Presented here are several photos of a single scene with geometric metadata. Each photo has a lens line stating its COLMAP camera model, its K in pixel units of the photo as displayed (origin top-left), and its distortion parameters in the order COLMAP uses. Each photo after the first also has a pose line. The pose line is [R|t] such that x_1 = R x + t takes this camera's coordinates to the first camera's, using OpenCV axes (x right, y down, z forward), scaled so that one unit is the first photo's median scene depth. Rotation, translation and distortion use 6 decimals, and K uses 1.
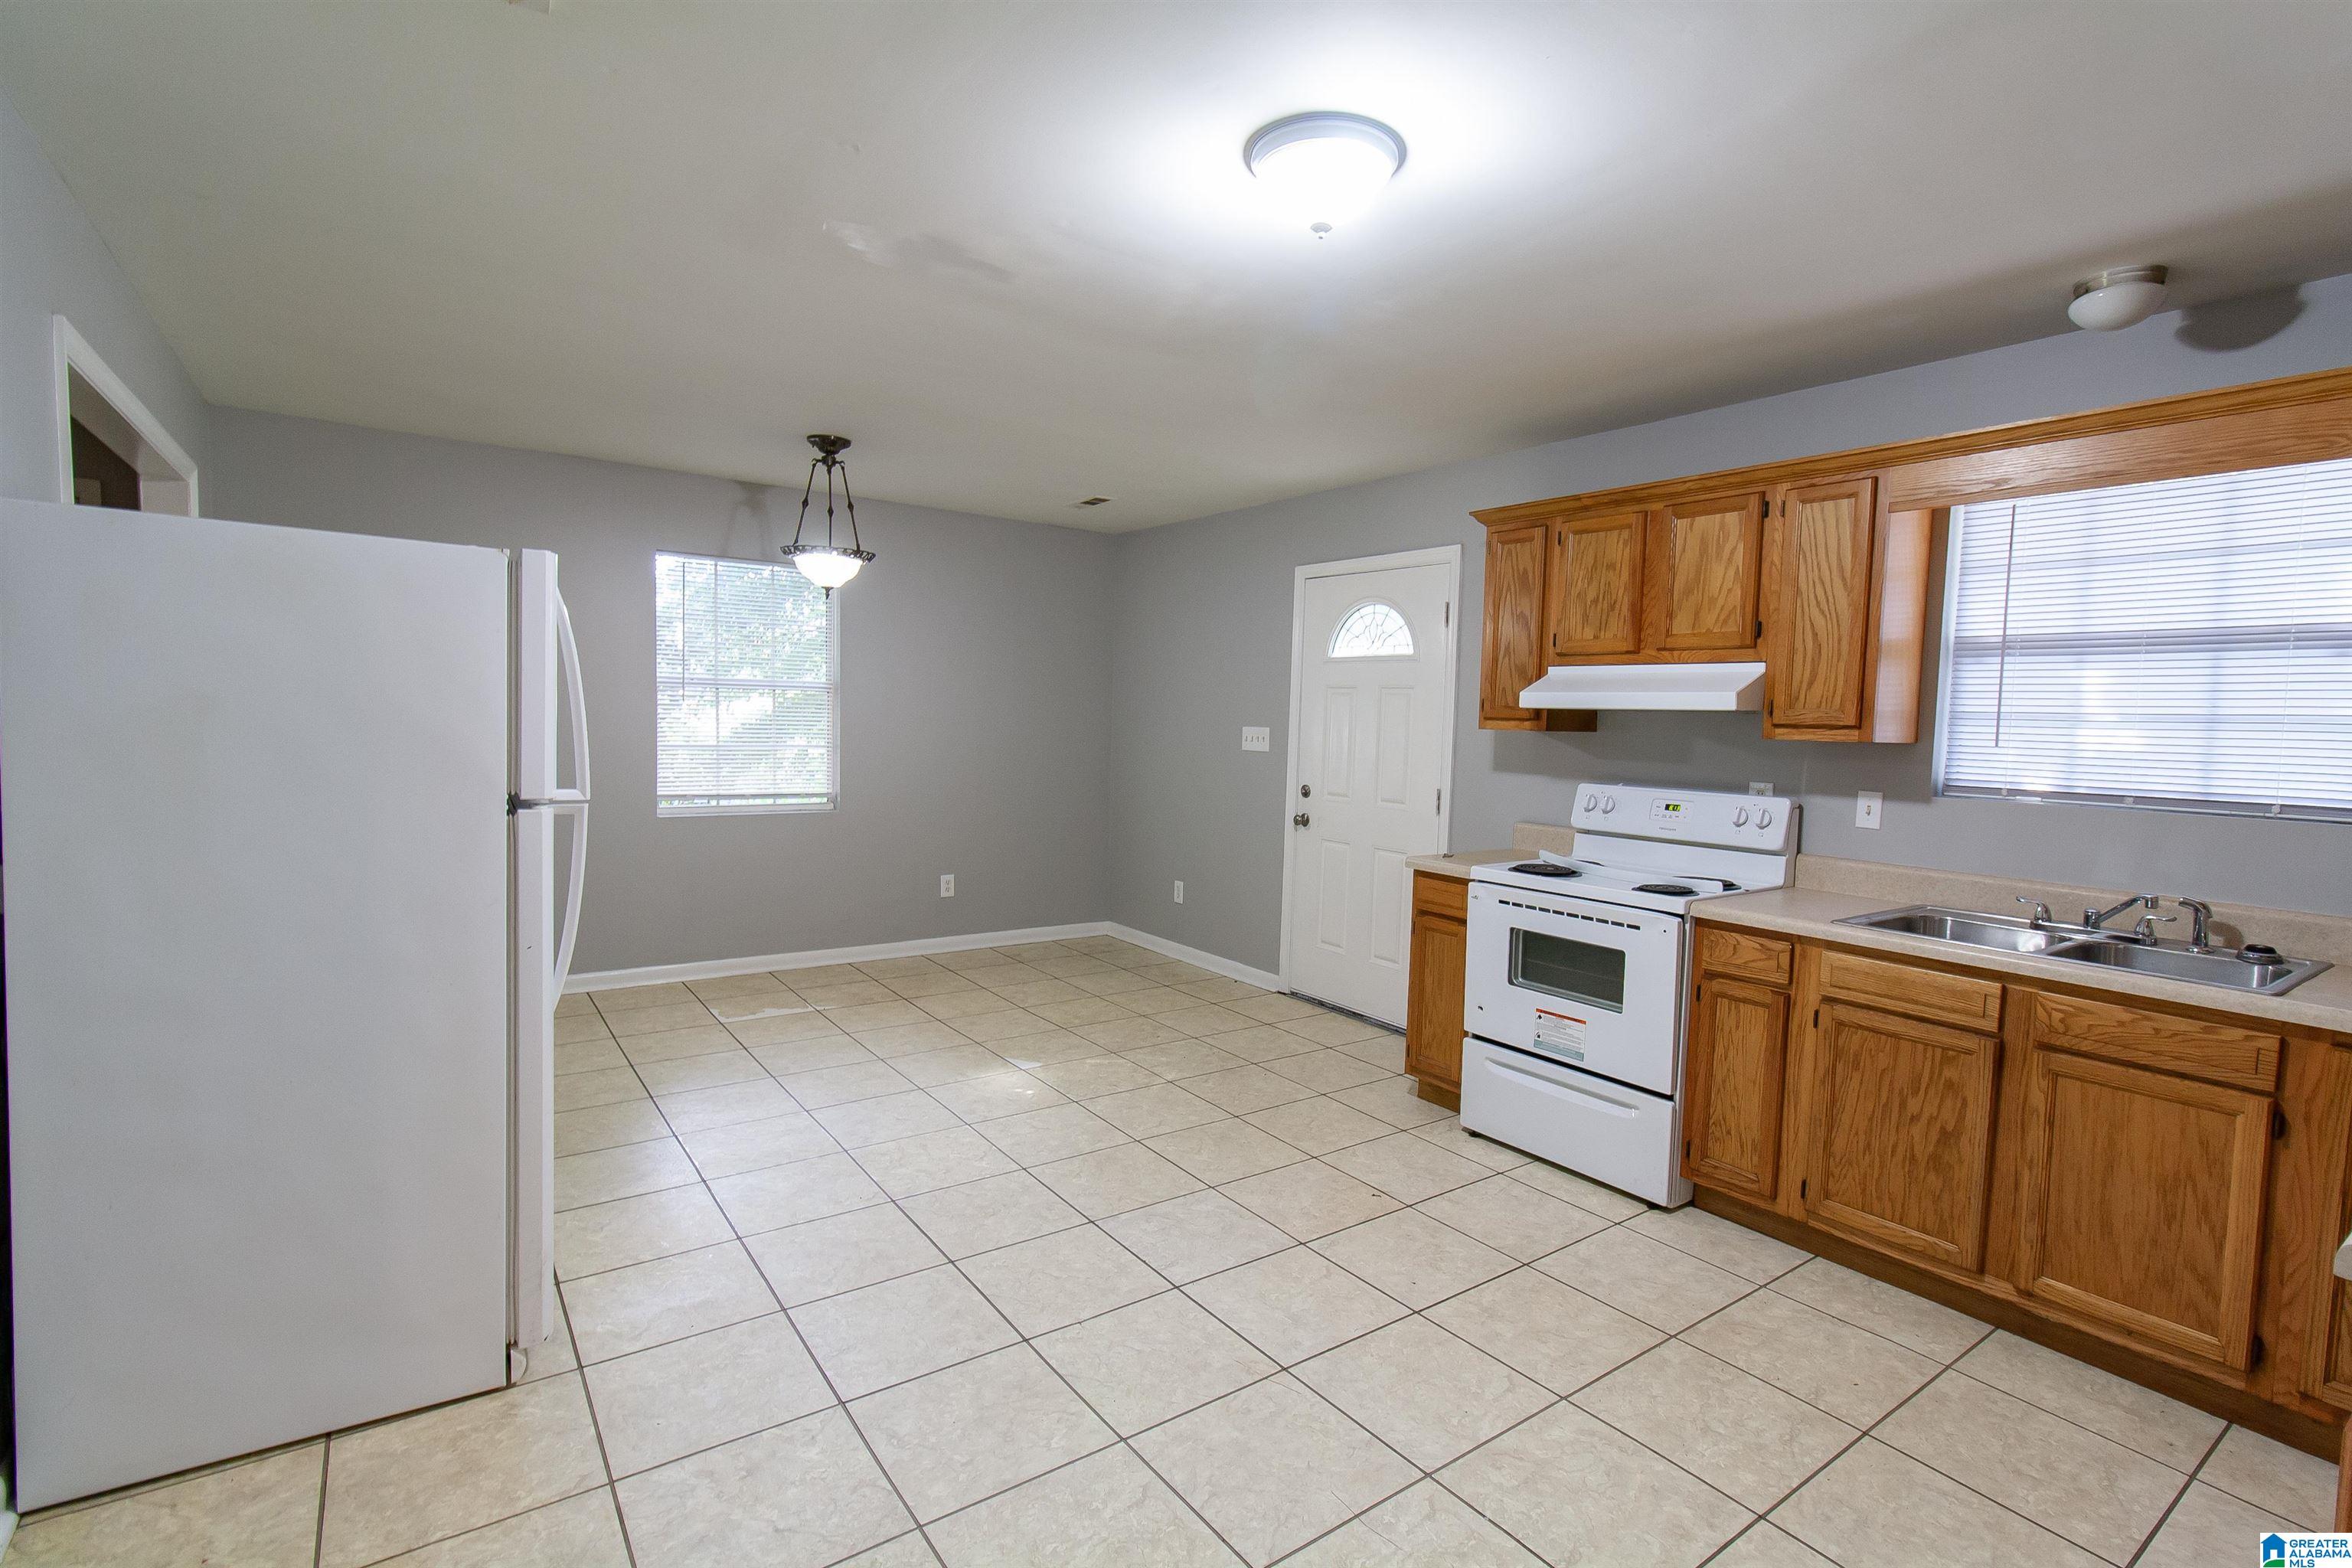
lens RADIAL K [[1090.5, 0, 1196.4], [0, 1090.5, 774.9], [0, 0, 1]] dist [0.002002, 0.001629]
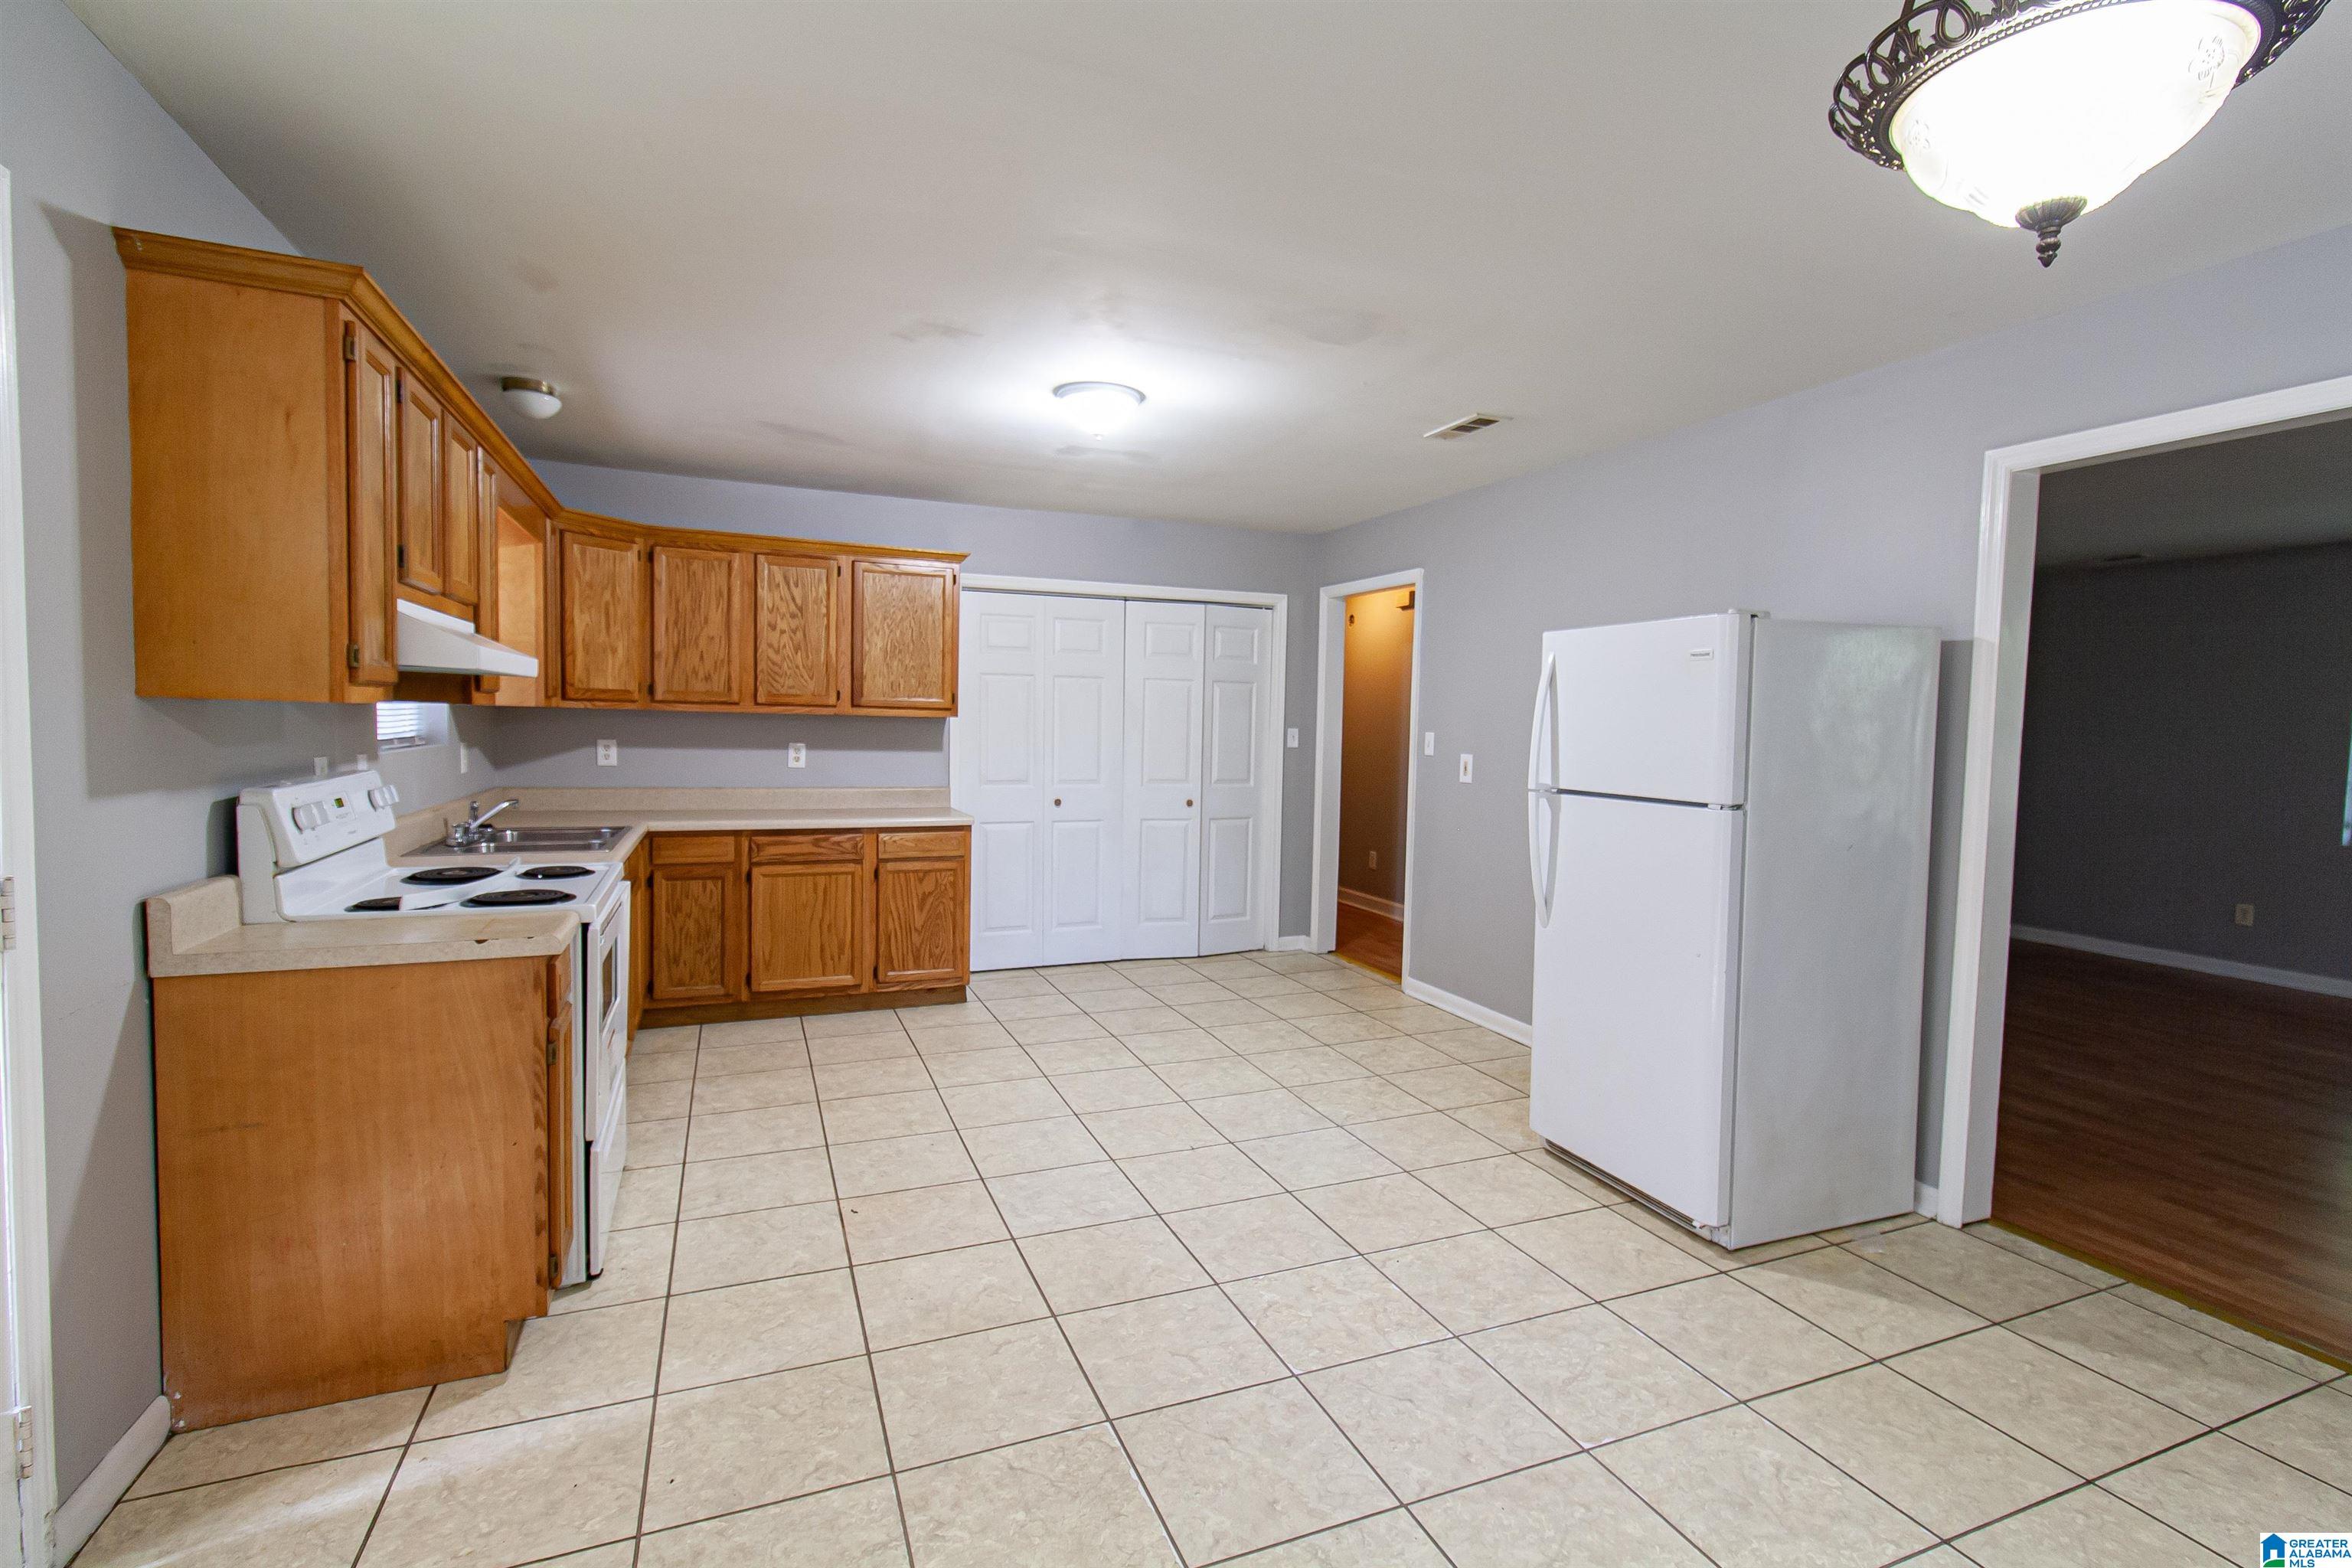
lens RADIAL K [[1090.5, 0, 1195.8], [0, 1090.5, 783.3], [0, 0, 1]] dist [0.002002, 0.001629]
pose [[-0.971842, -0.064040, 0.226763, -0.225202], [-0.037696, 0.992219, 0.118659, -0.074628], [-0.232598, 0.106770, -0.966695, 1.299968]]
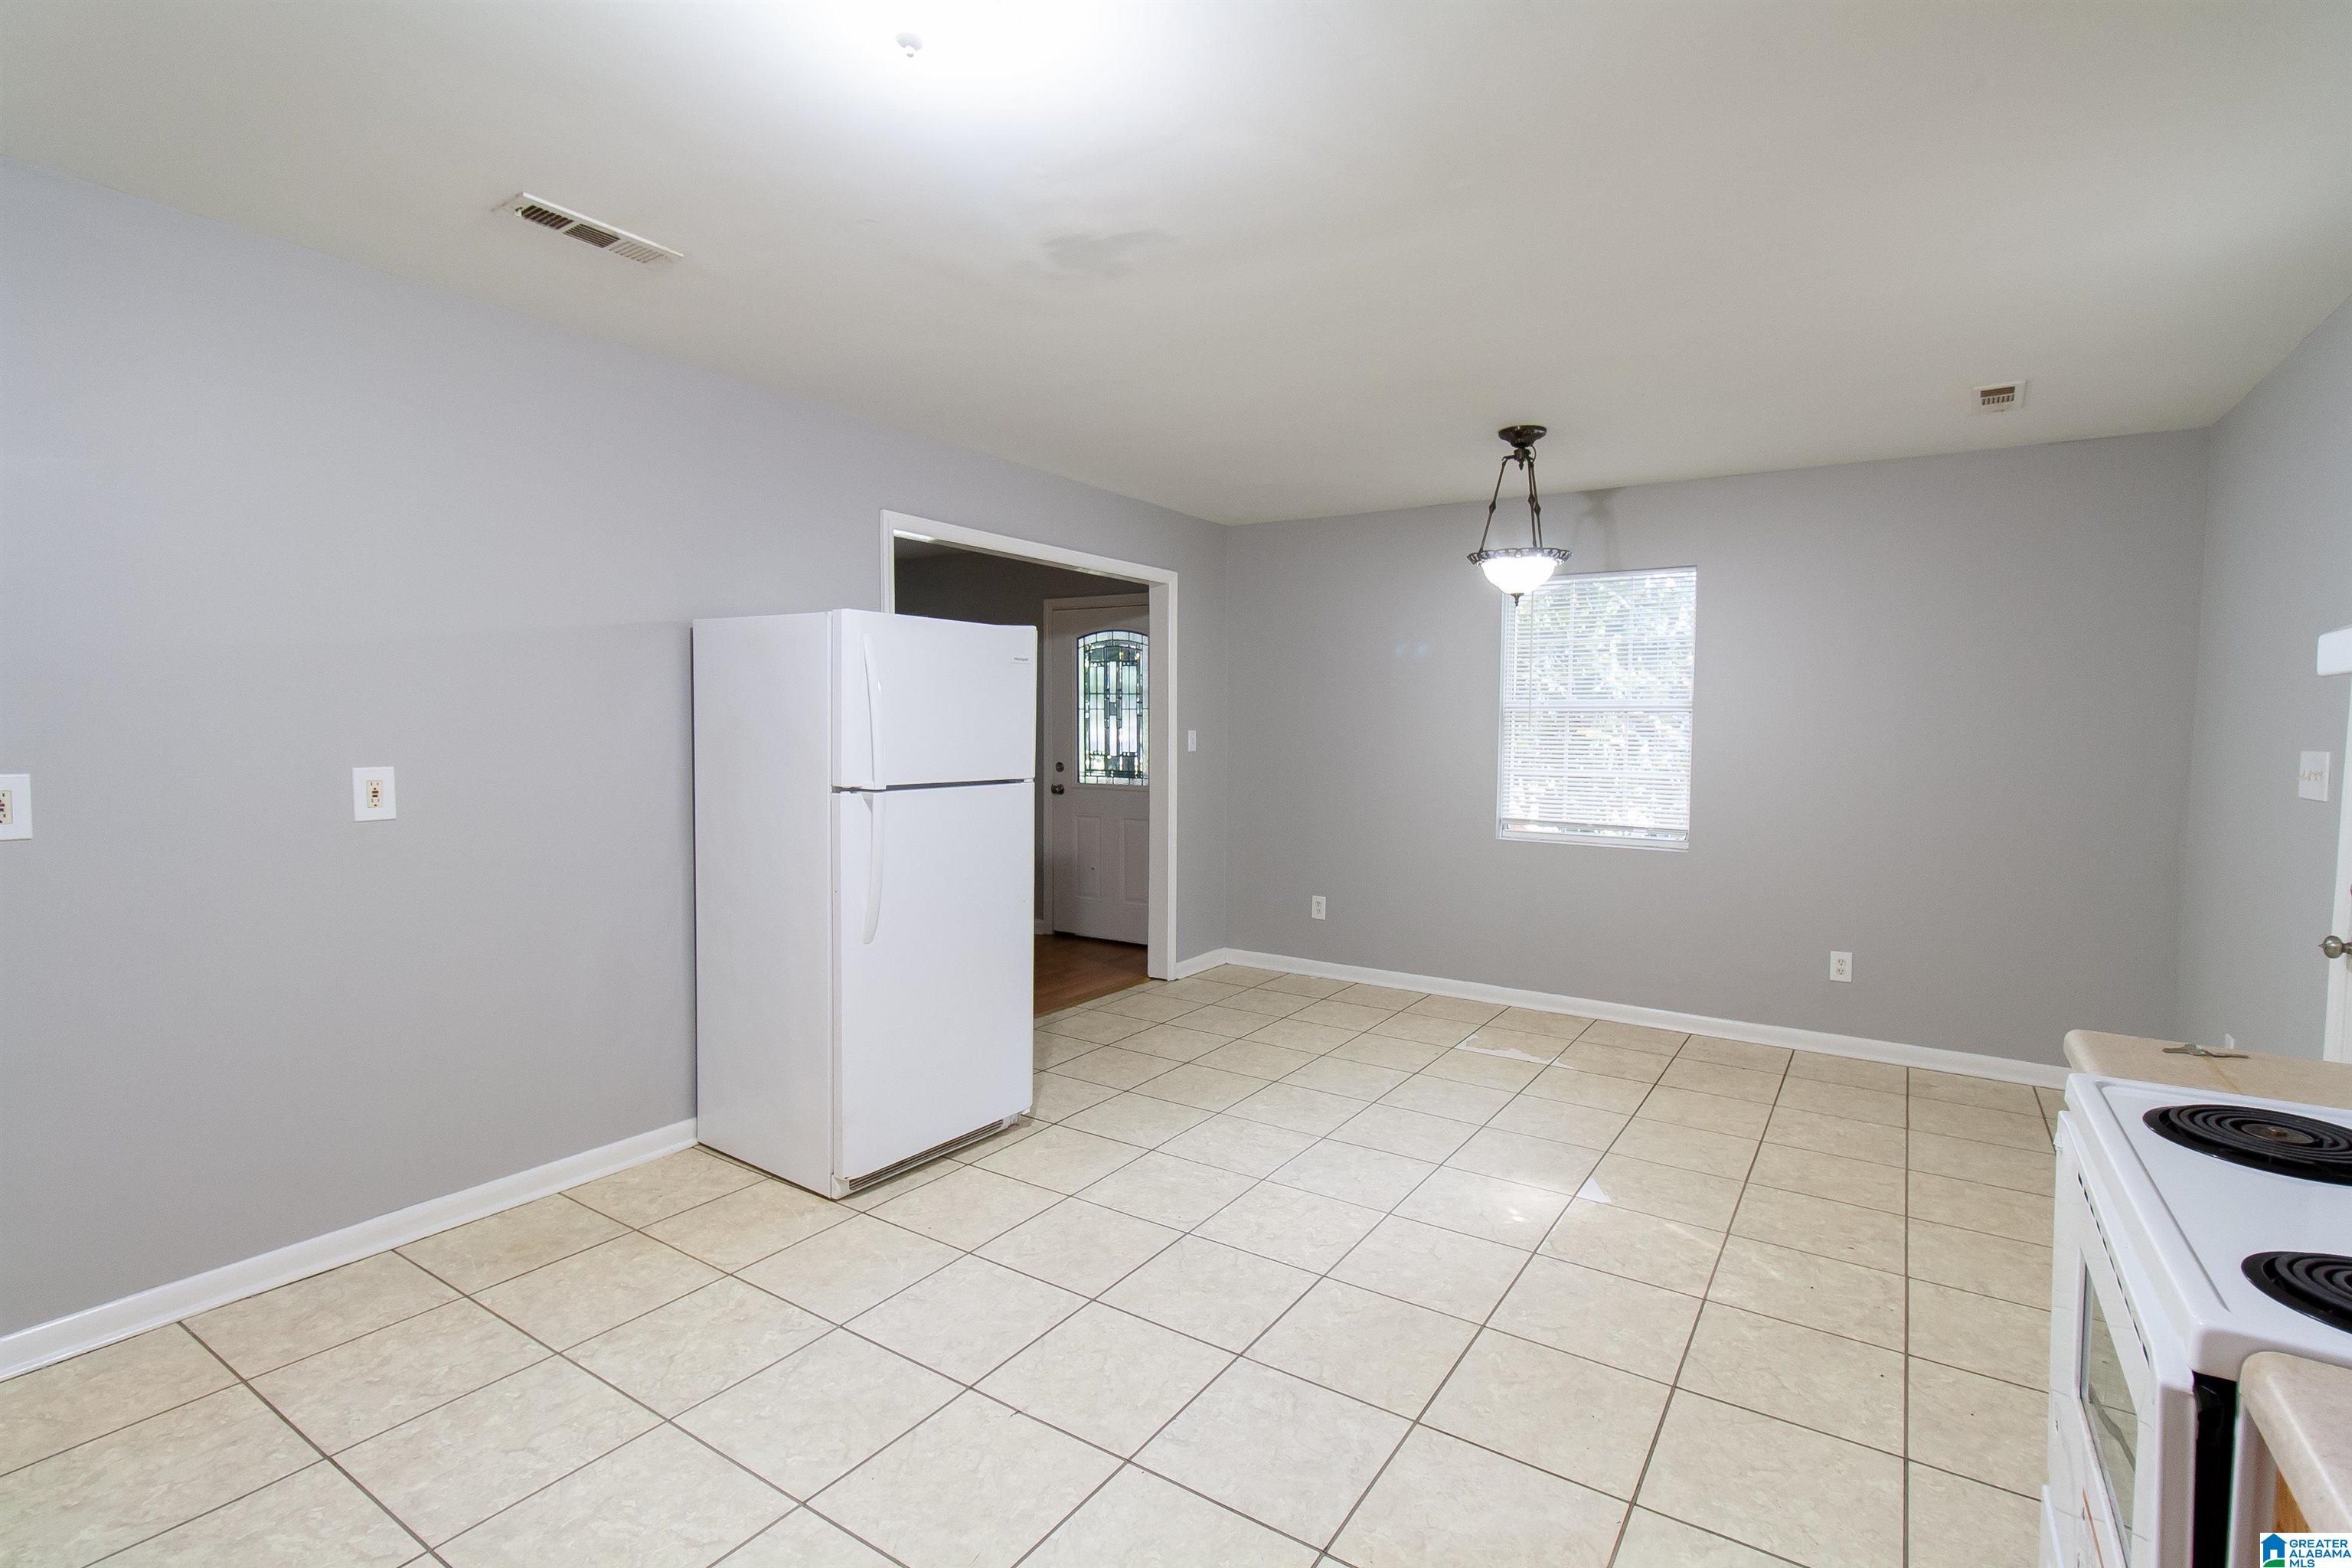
lens RADIAL K [[1090.5, 0, 1218.3], [0, 1090.5, 781.1], [0, 0, 1]] dist [0.002002, 0.001629]
pose [[0.369816, 0.025066, -0.928767, 0.423587], [-0.052763, 0.998589, 0.005941, -0.009361], [0.927606, 0.046807, 0.370617, 0.450625]]
